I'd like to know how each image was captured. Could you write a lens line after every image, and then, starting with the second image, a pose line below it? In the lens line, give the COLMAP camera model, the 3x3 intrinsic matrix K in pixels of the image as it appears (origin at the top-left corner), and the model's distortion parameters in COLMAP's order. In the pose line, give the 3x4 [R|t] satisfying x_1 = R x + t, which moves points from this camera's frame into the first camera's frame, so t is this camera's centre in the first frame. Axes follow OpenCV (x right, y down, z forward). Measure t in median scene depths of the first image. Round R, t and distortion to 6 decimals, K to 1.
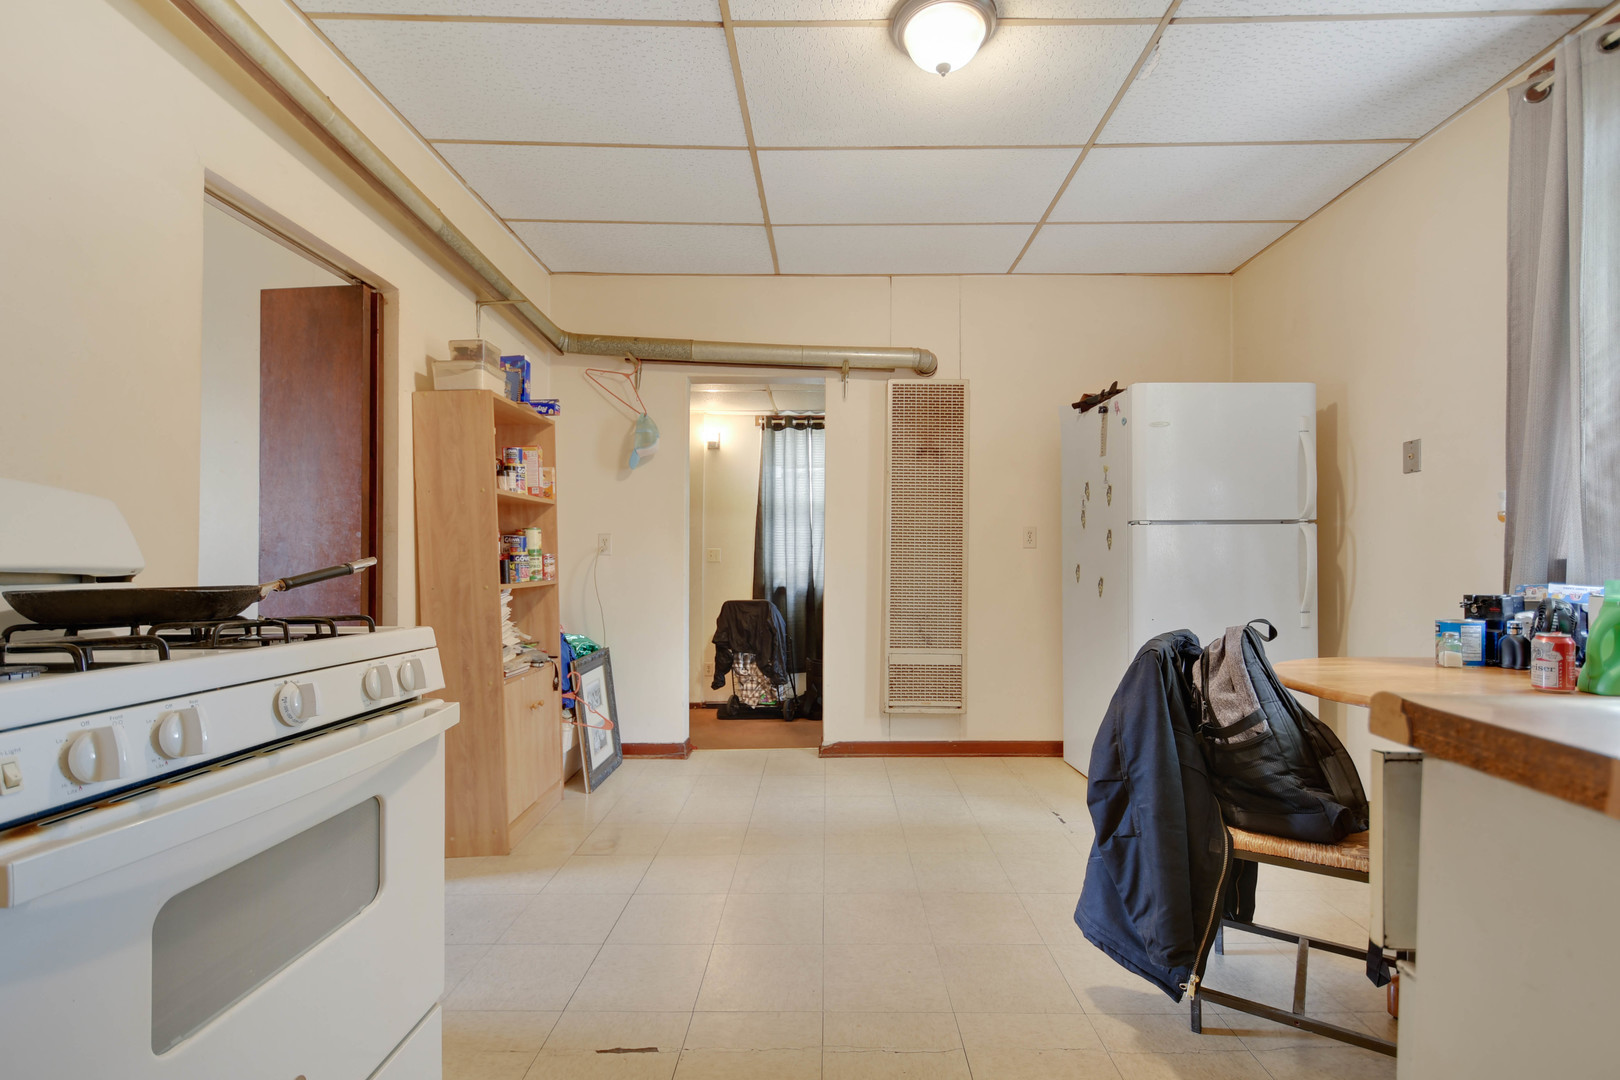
lens RADIAL K [[725.1, 0, 831.1], [0, 725.1, 556.2], [0, 0, 1]] dist [0.002711, 0.000825]
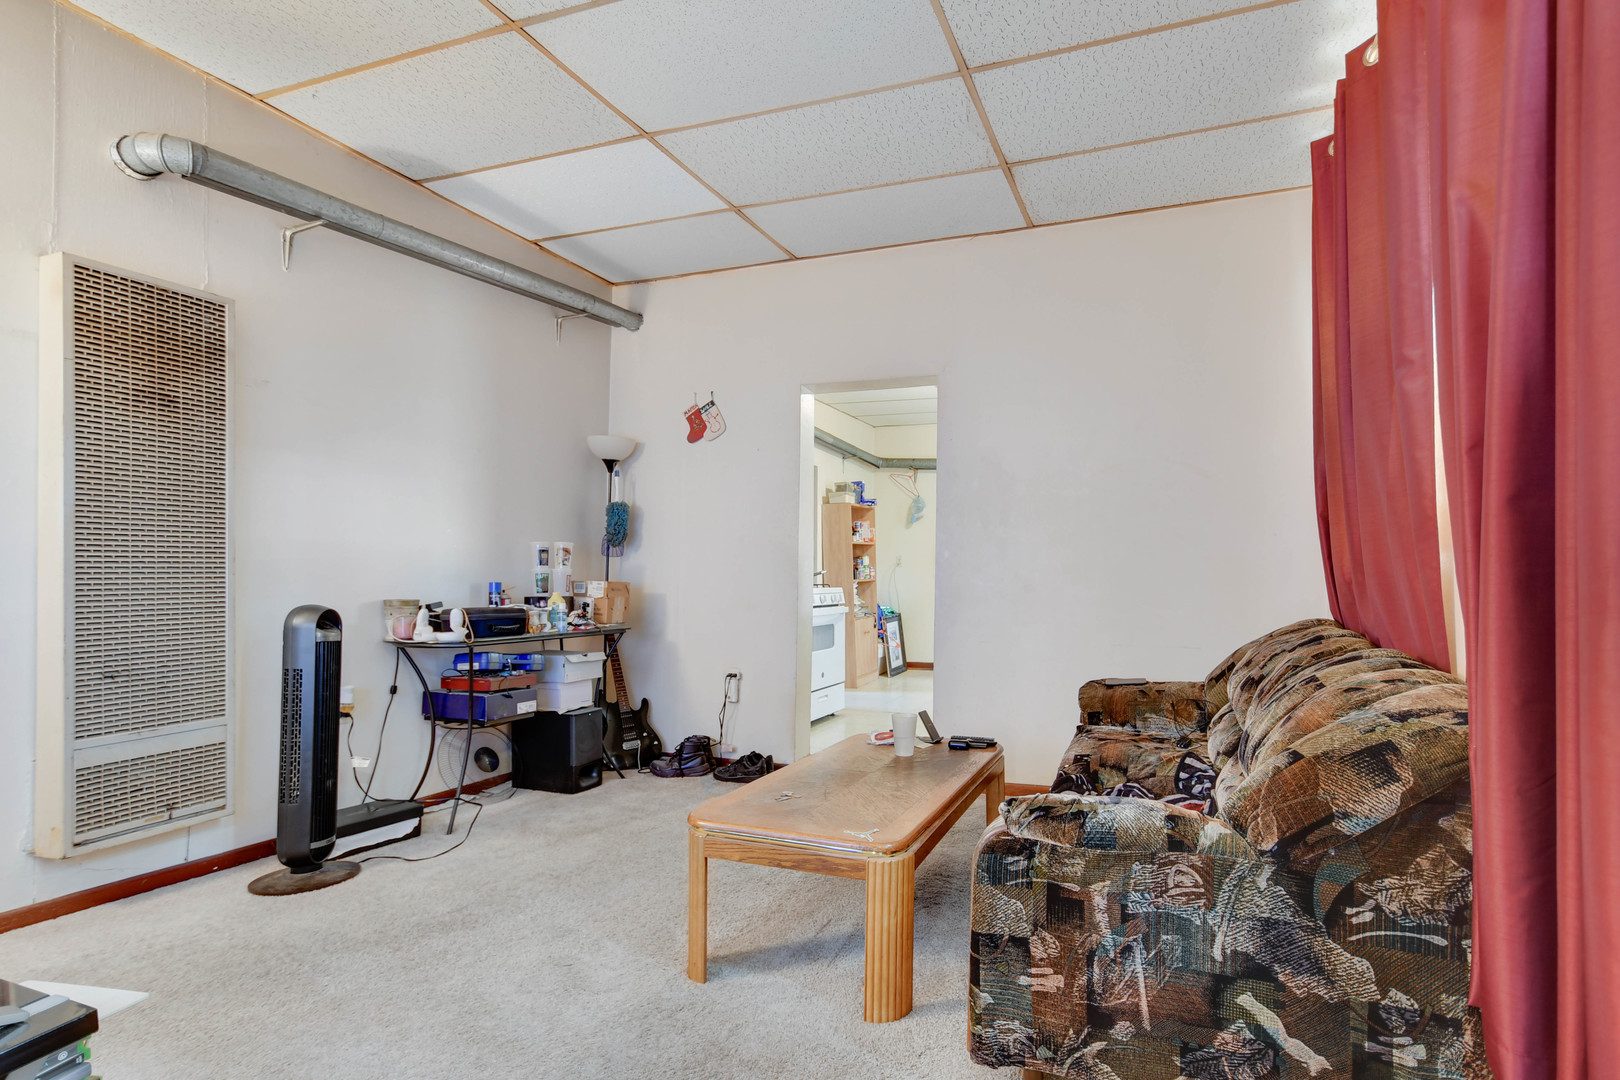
lens RADIAL K [[725.1, 0, 811.7], [0, 725.1, 552.6], [0, 0, 1]] dist [0.002711, 0.000825]
pose [[0.892913, -0.004457, -0.450207, 0.456929], [-0.000976, 0.999929, -0.011835, -0.020720], [0.450228, 0.011007, 0.892846, -1.095552]]
